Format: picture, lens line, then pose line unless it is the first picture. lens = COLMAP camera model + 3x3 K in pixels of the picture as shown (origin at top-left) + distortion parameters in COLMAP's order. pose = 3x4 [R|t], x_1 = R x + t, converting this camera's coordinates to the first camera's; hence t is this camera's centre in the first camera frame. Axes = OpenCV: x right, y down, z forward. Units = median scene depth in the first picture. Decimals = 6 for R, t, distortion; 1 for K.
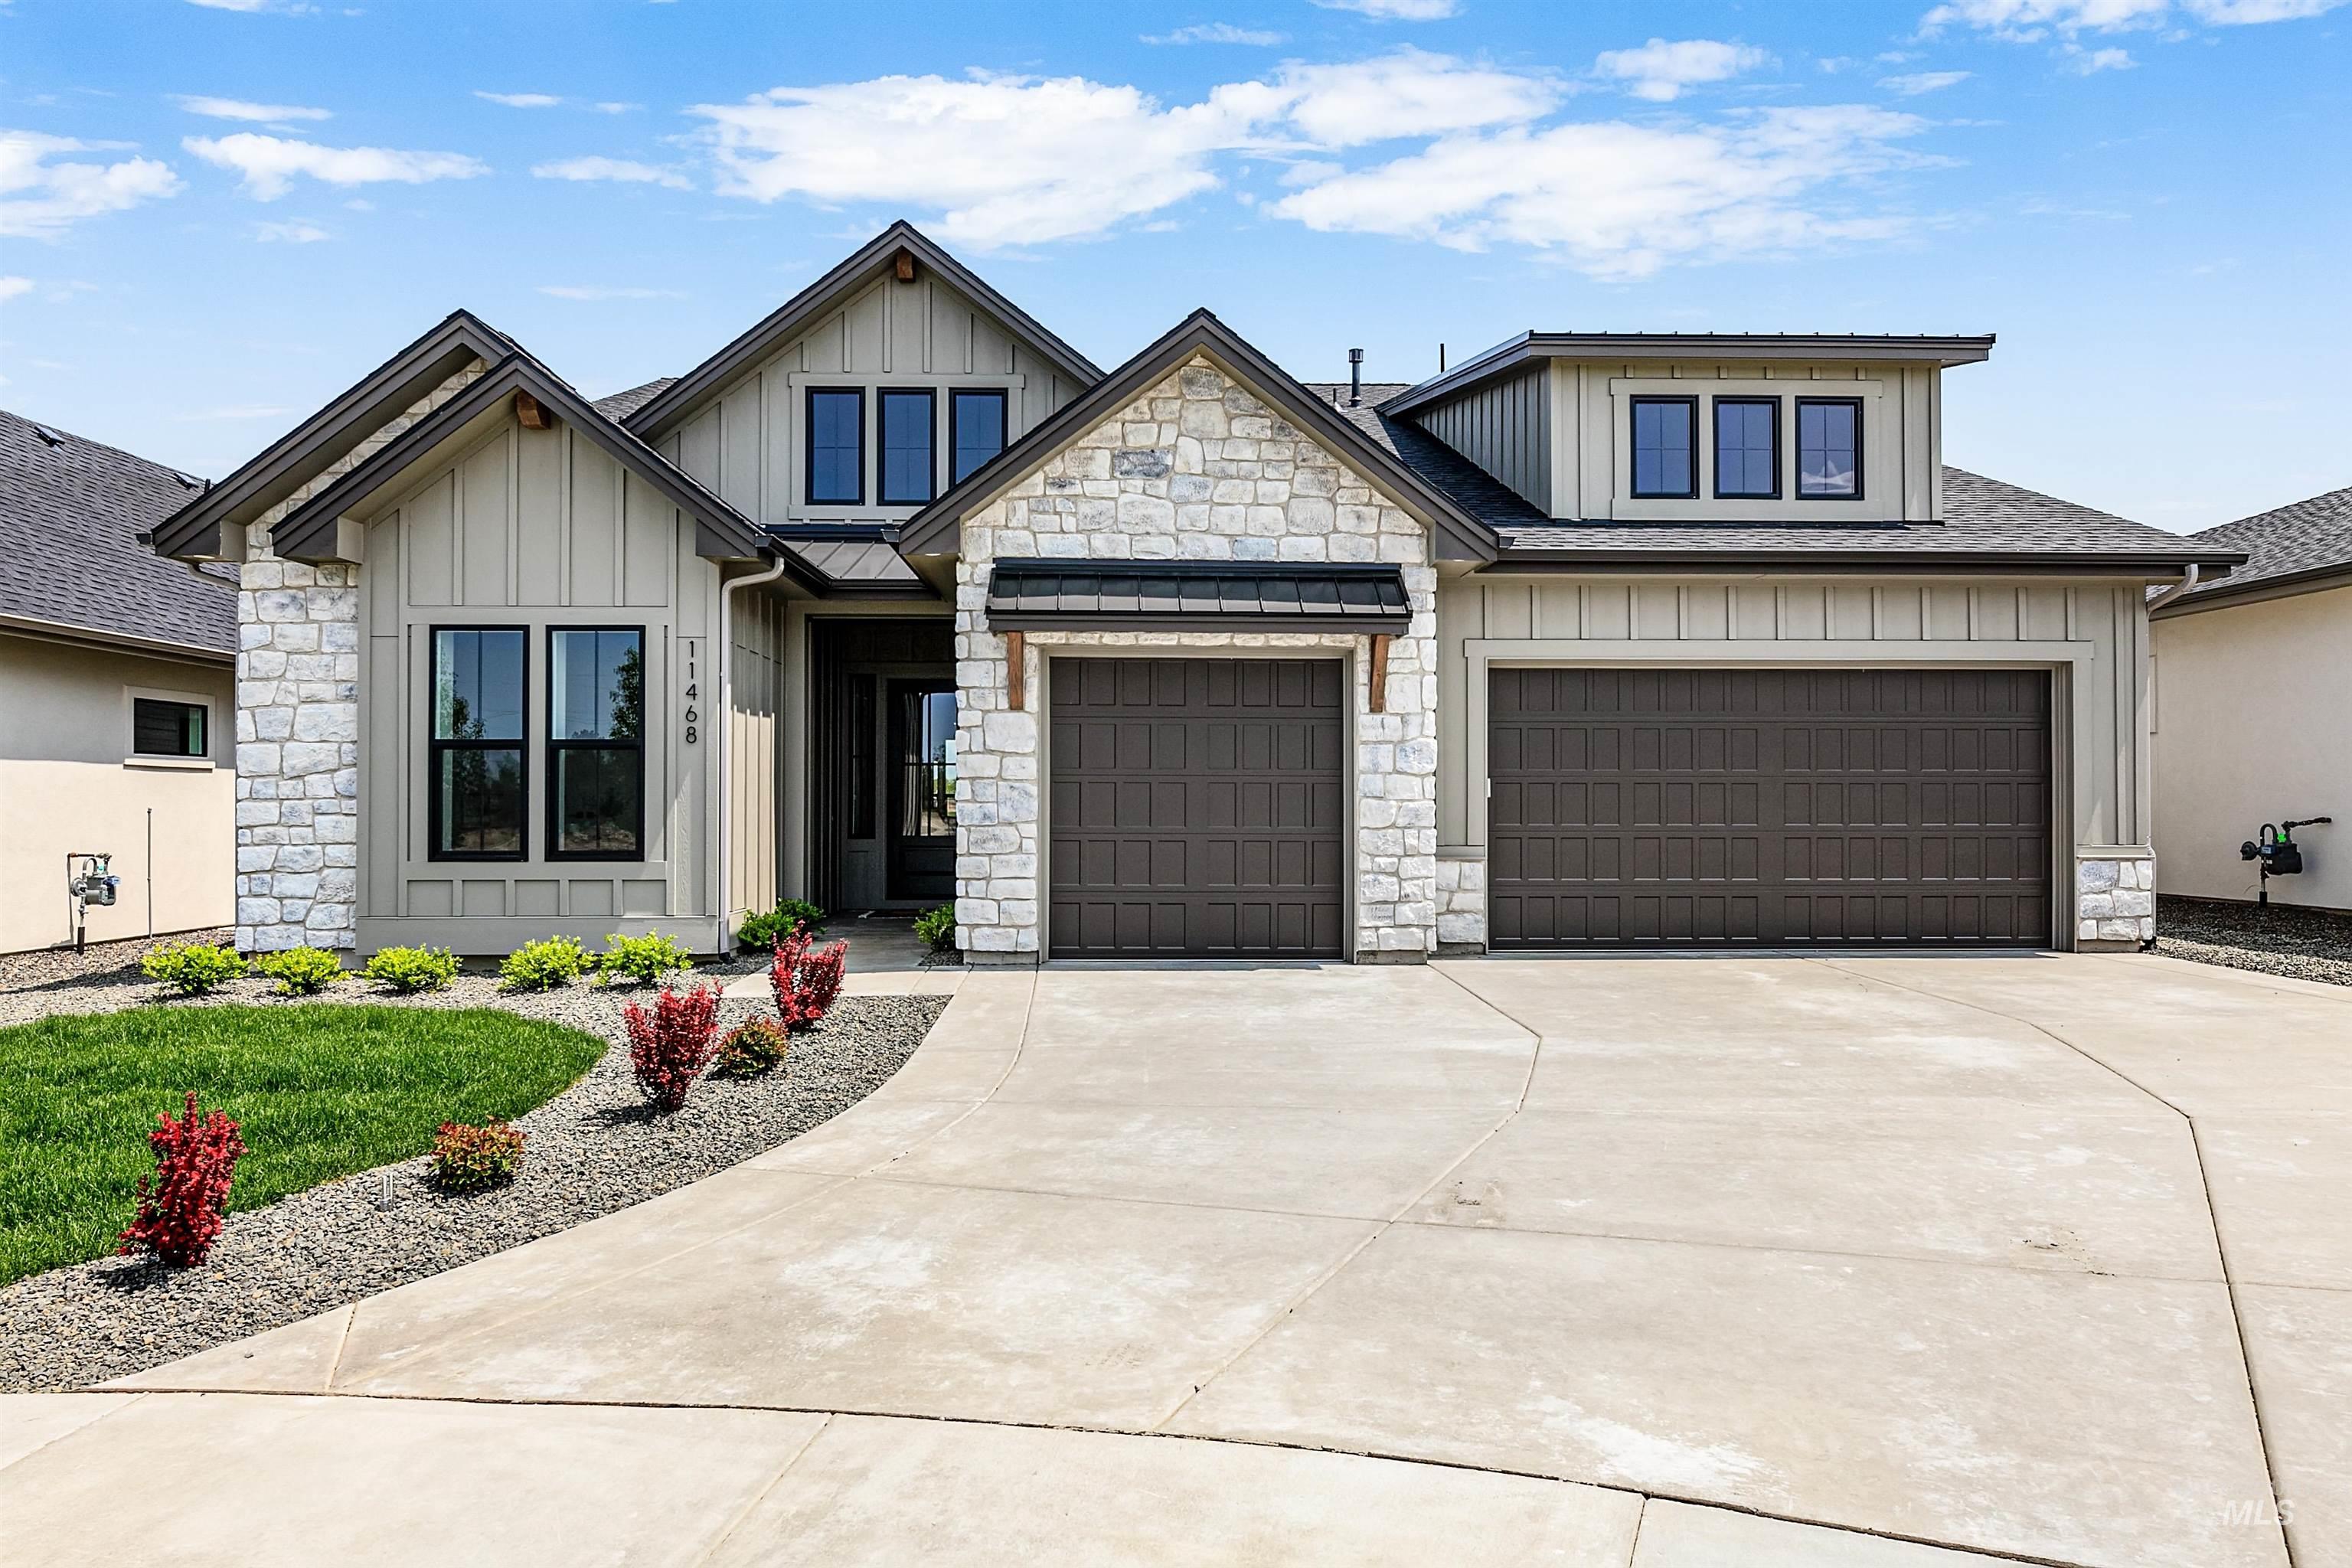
lens RADIAL K [[1294.0, 0, 1171.3], [0, 1294.0, 784.8], [0, 0, 1]] dist [0.001535, 0.001072]
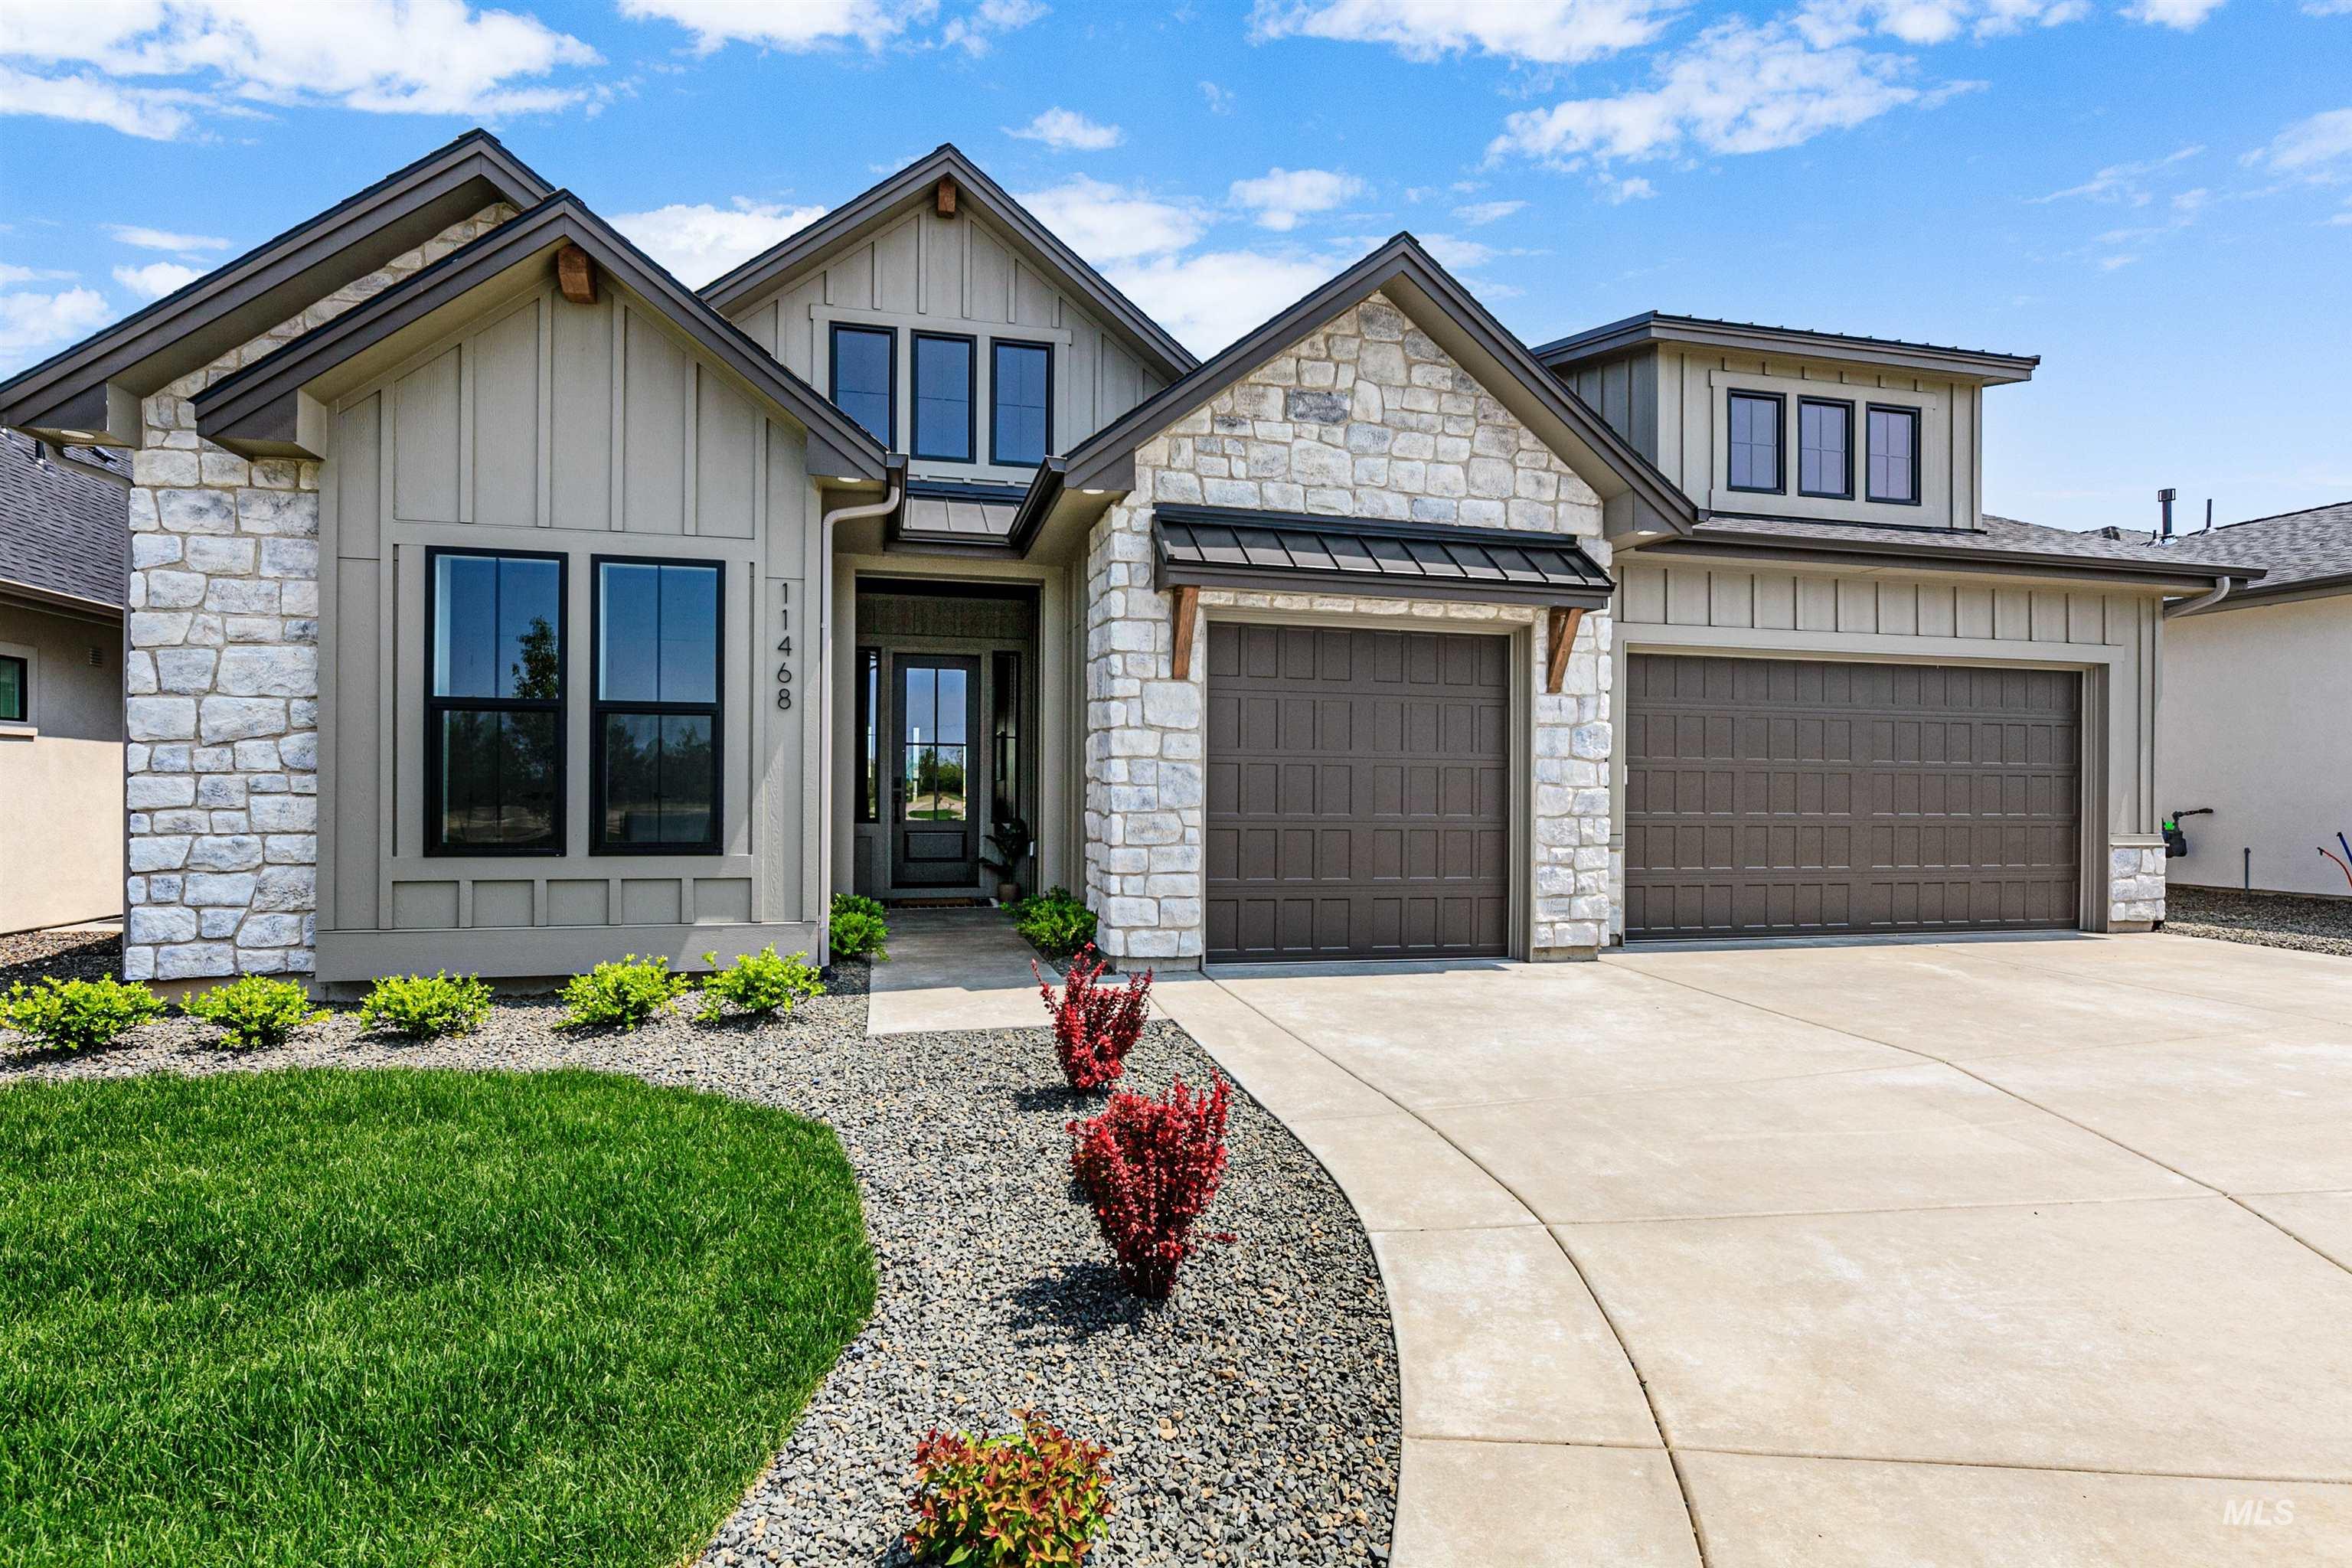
lens RADIAL K [[1065.4, 0, 1138.4], [0, 1065.4, 786.4], [0, 0, 1]] dist [0.000702, 0.000708]
pose [[0.980027, 0.008525, 0.198683, -0.286891], [-0.010988, 0.999876, 0.011298, 0.006133], [-0.198562, -0.013255, 0.979999, 0.302252]]
